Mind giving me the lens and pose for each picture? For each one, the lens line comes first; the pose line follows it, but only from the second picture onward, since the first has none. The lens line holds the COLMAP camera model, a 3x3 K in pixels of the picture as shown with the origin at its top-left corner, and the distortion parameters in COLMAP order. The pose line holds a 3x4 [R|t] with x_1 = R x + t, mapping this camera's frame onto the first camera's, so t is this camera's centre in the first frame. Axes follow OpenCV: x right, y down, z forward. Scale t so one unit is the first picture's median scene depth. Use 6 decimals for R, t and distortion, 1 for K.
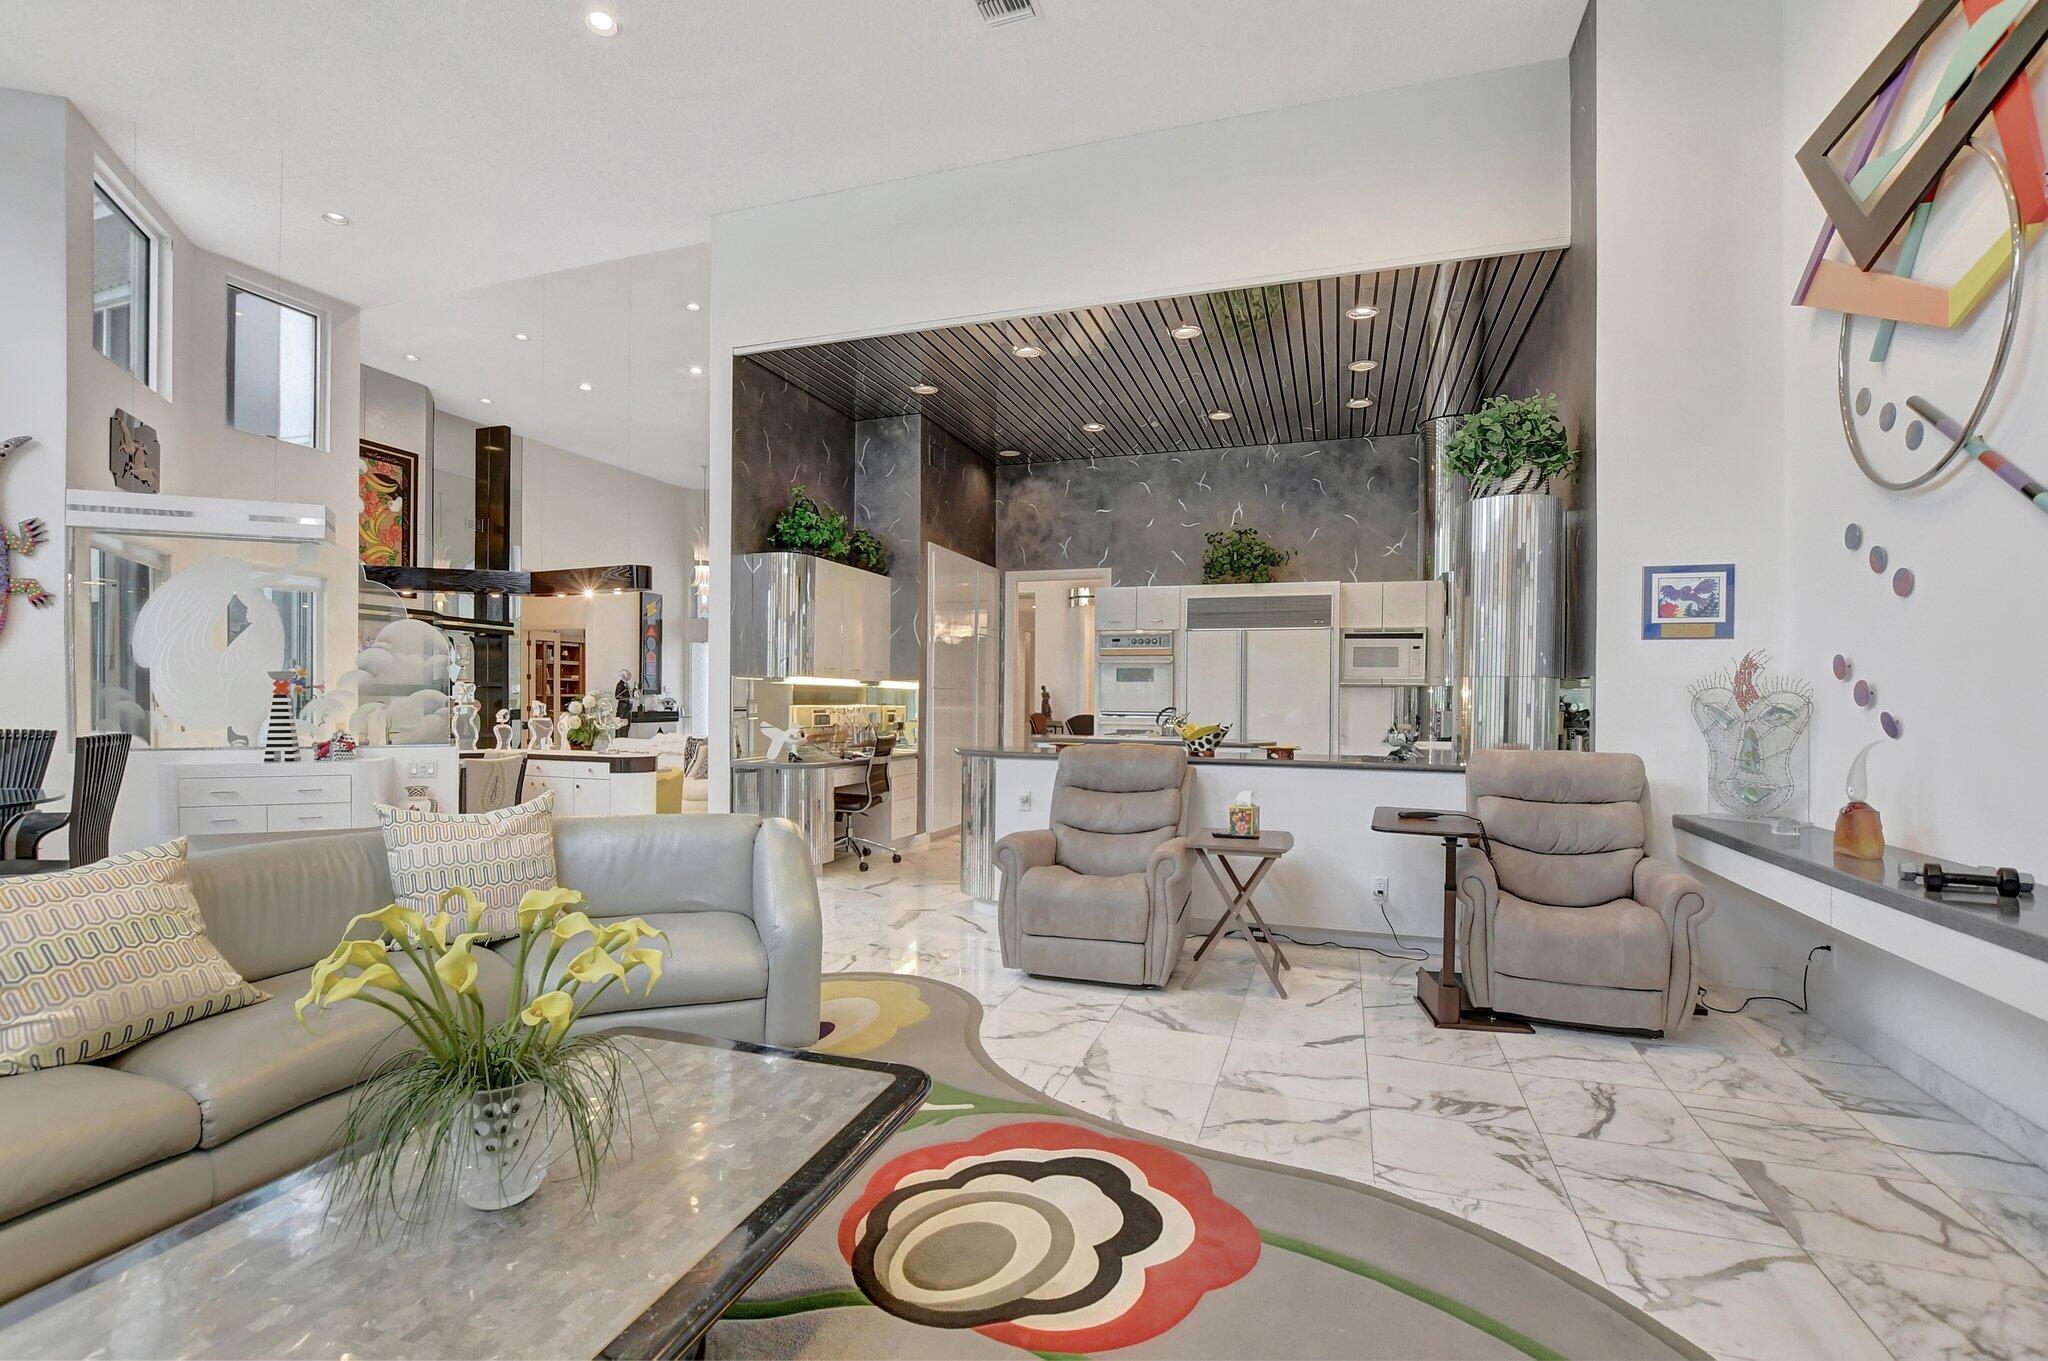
lens RADIAL K [[916.3, 0, 1026.2], [0, 916.3, 682.9], [0, 0, 1]] dist [-0.017621, 0.000482]
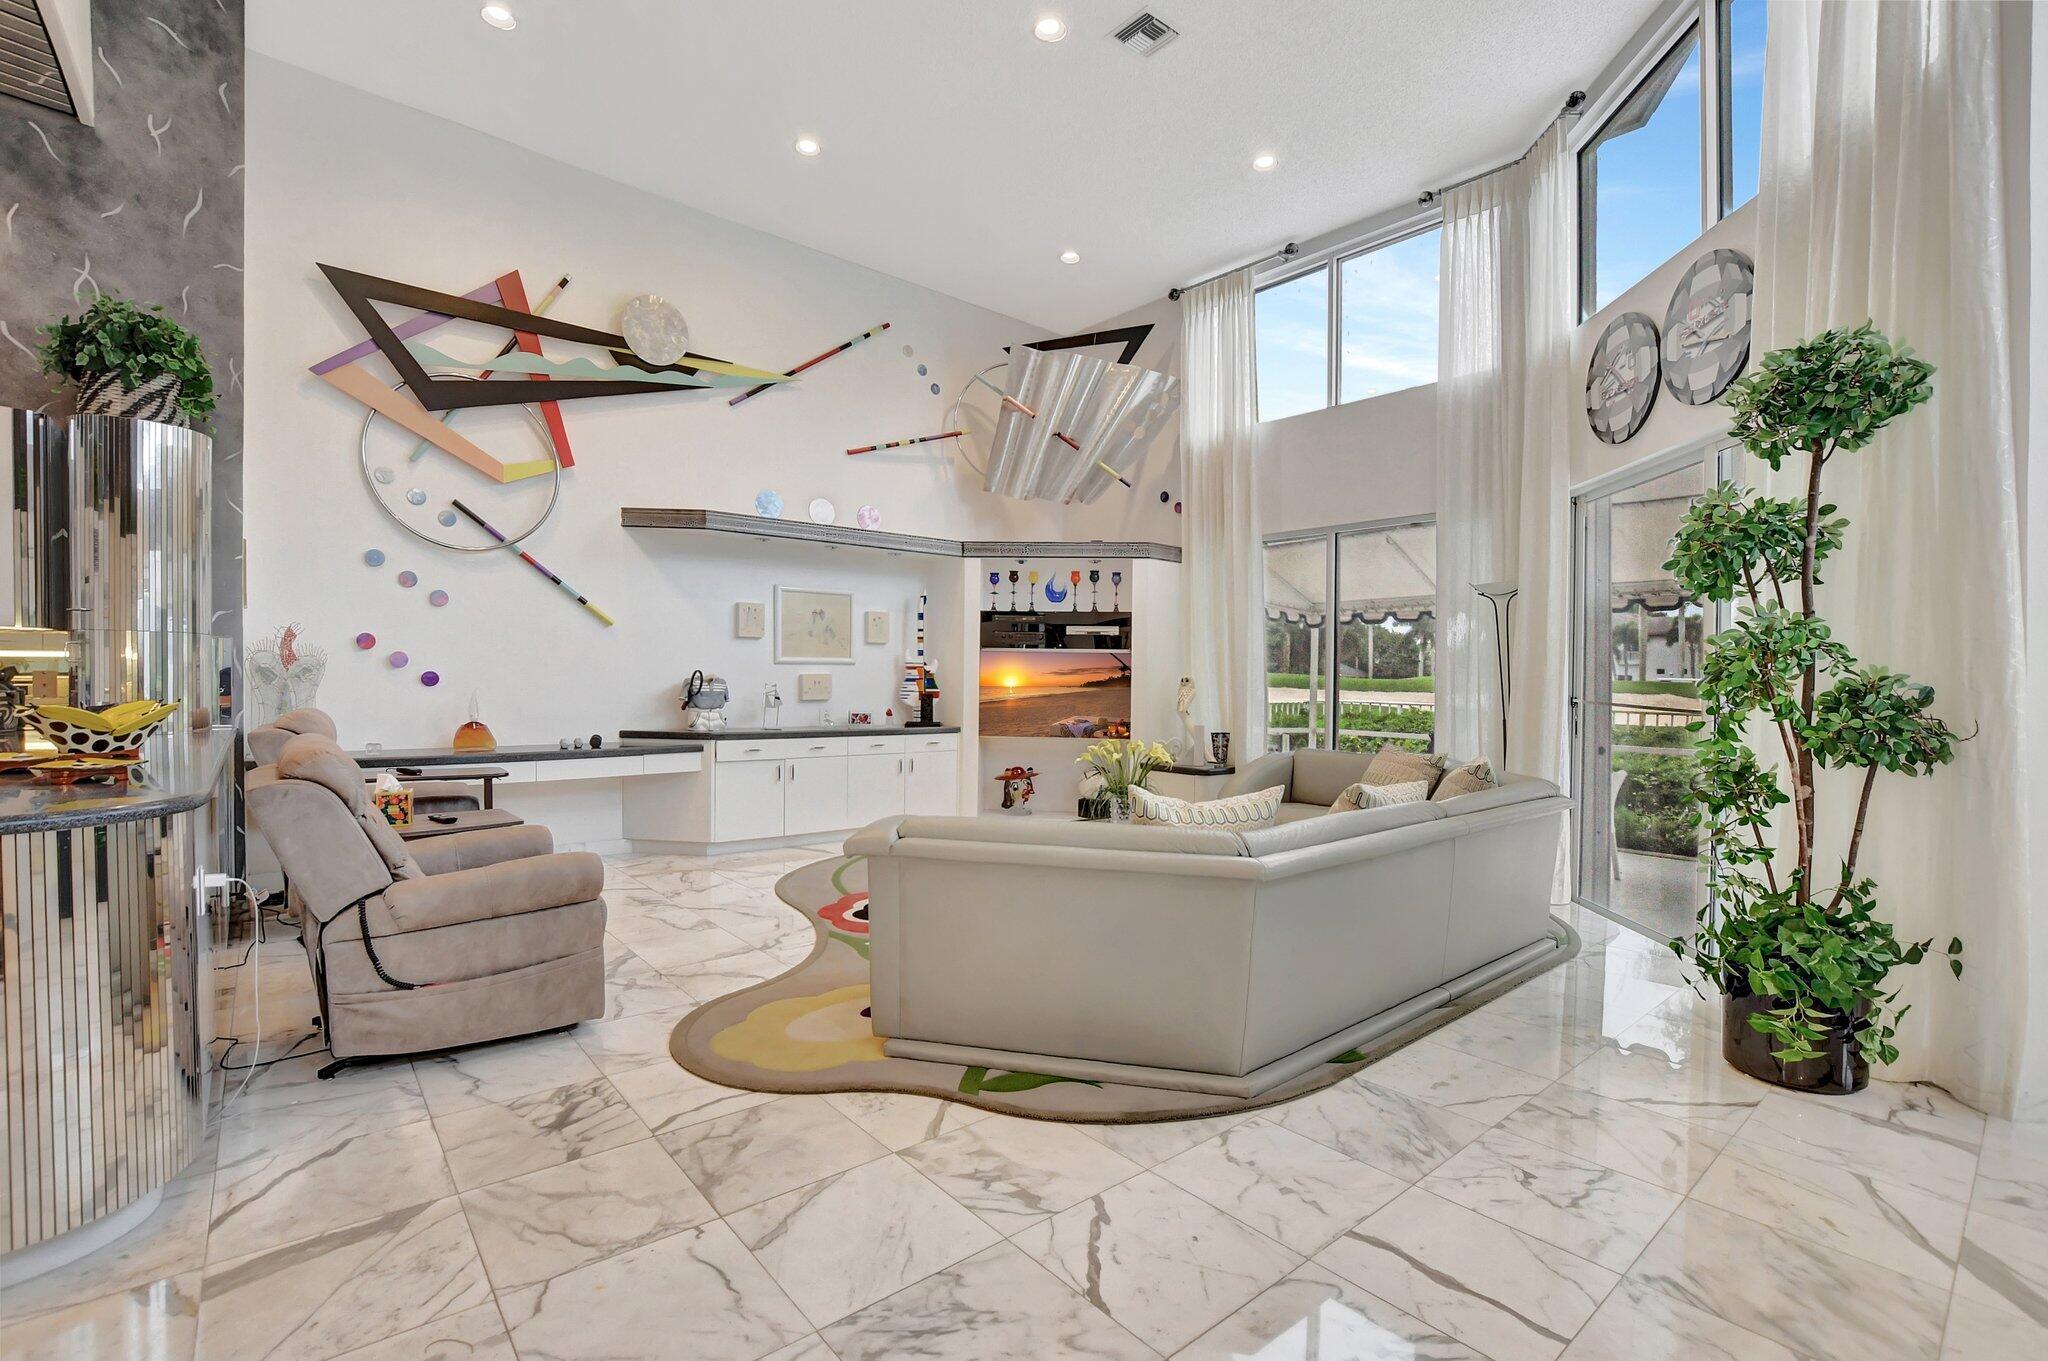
lens RADIAL K [[916.3, 0, 1026.2], [0, 916.3, 682.9], [0, 0, 1]] dist [-0.017621, 0.000482]
pose [[-0.861440, -0.026094, 0.507188, -0.349702], [-0.034577, 0.999375, -0.007312, 0.011226], [-0.506681, -0.023836, -0.861804, 0.730402]]
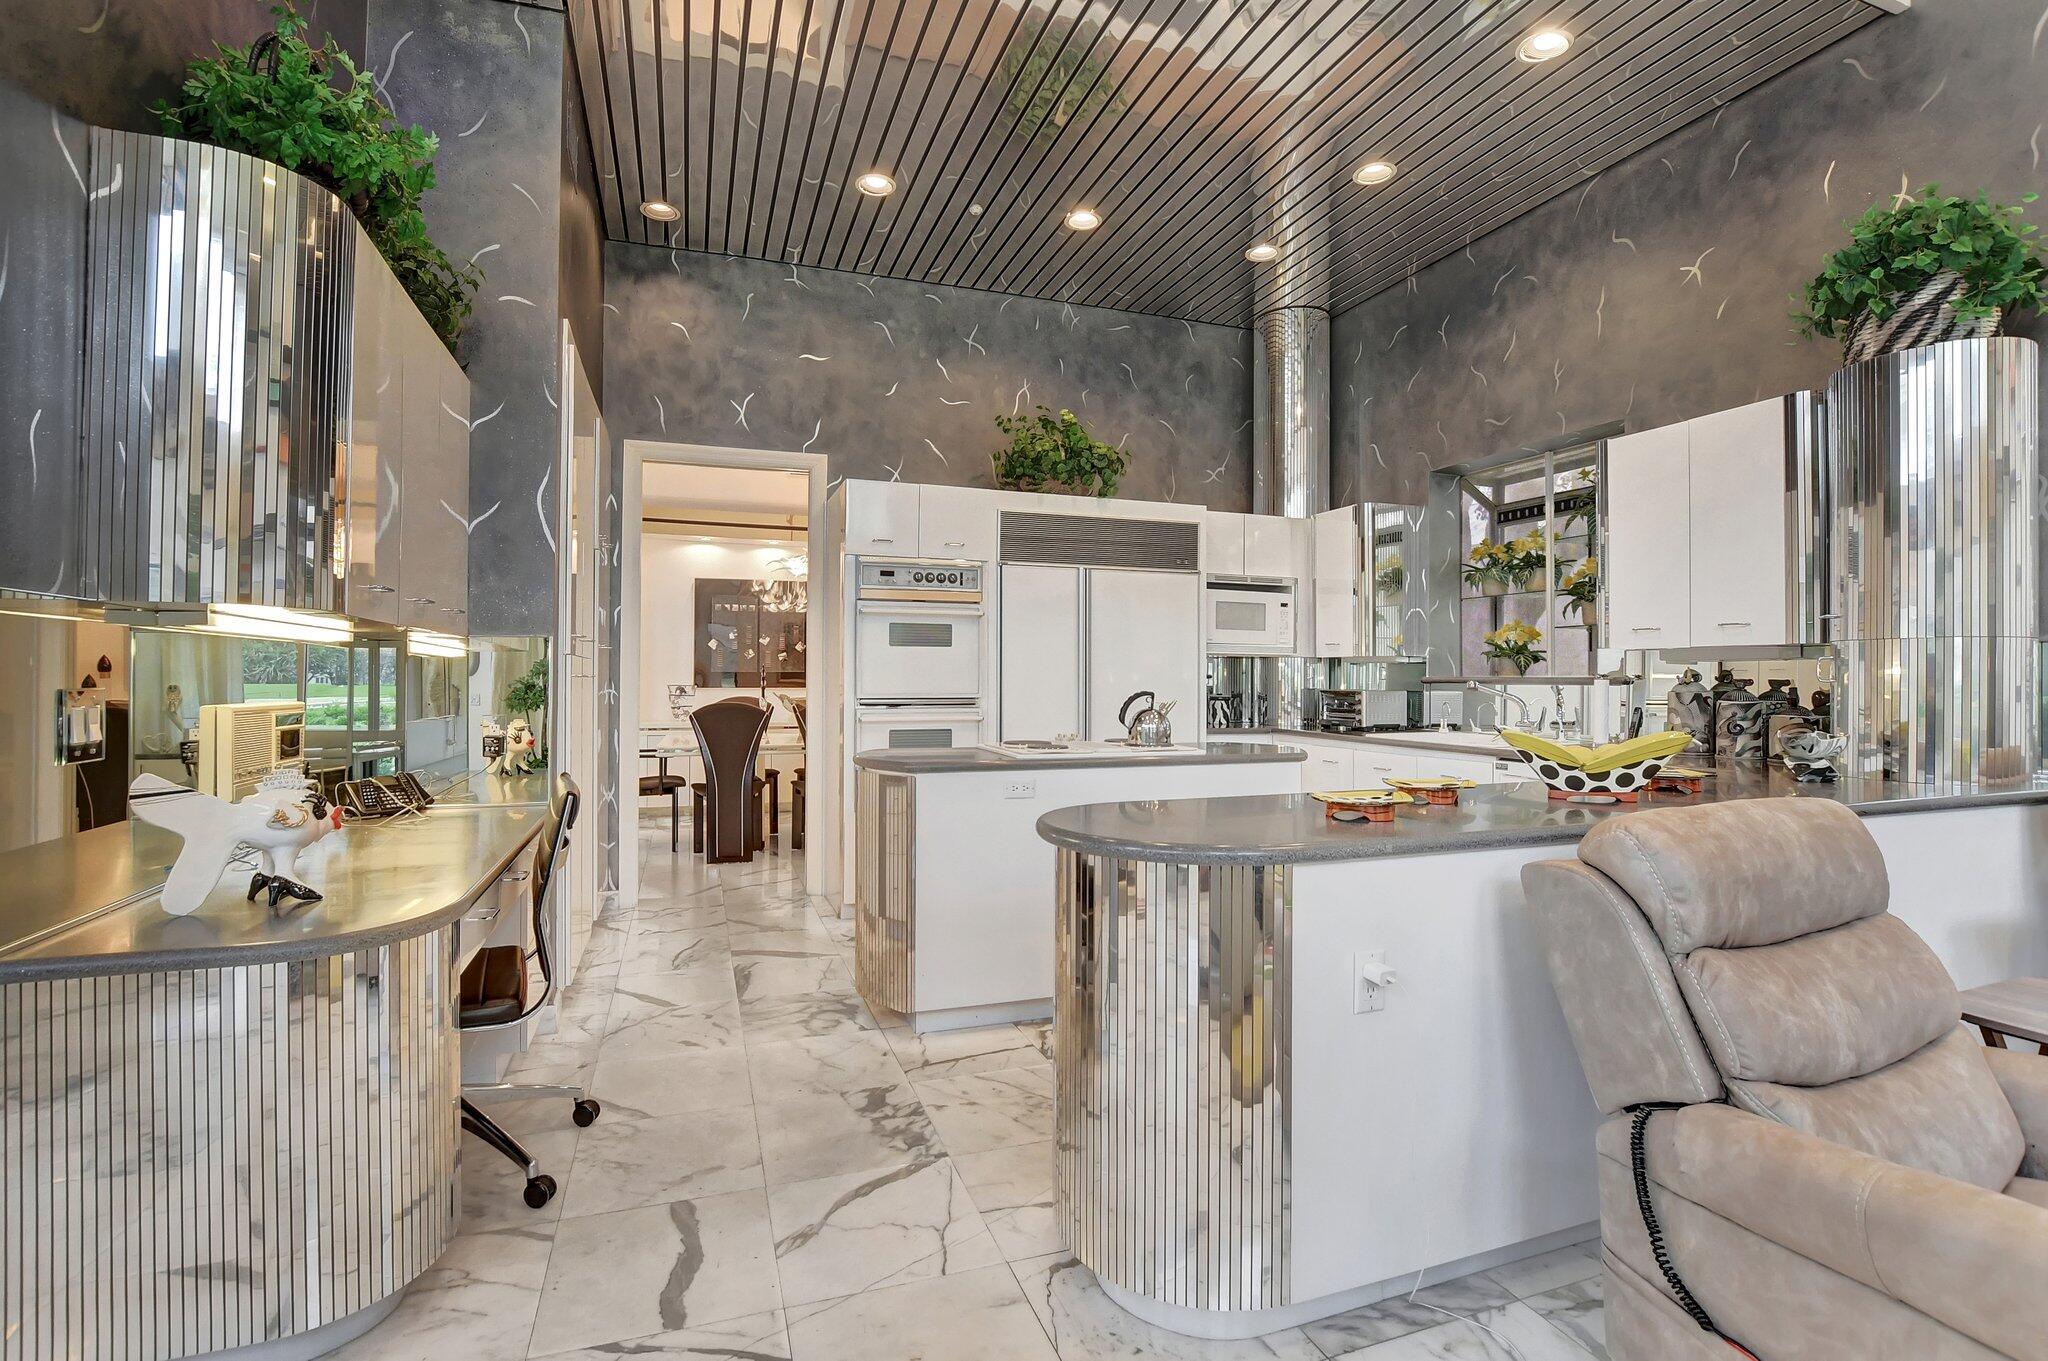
lens RADIAL K [[918.2, 0, 1012.4], [0, 918.2, 645.7], [0, 0, 1]] dist [-0.022460, 0.000451]
pose [[0.787889, 0.010538, 0.615727, -0.194121], [-0.003741, 0.999917, -0.012326, 0.005249], [-0.615806, 0.007408, 0.787863, 0.504949]]
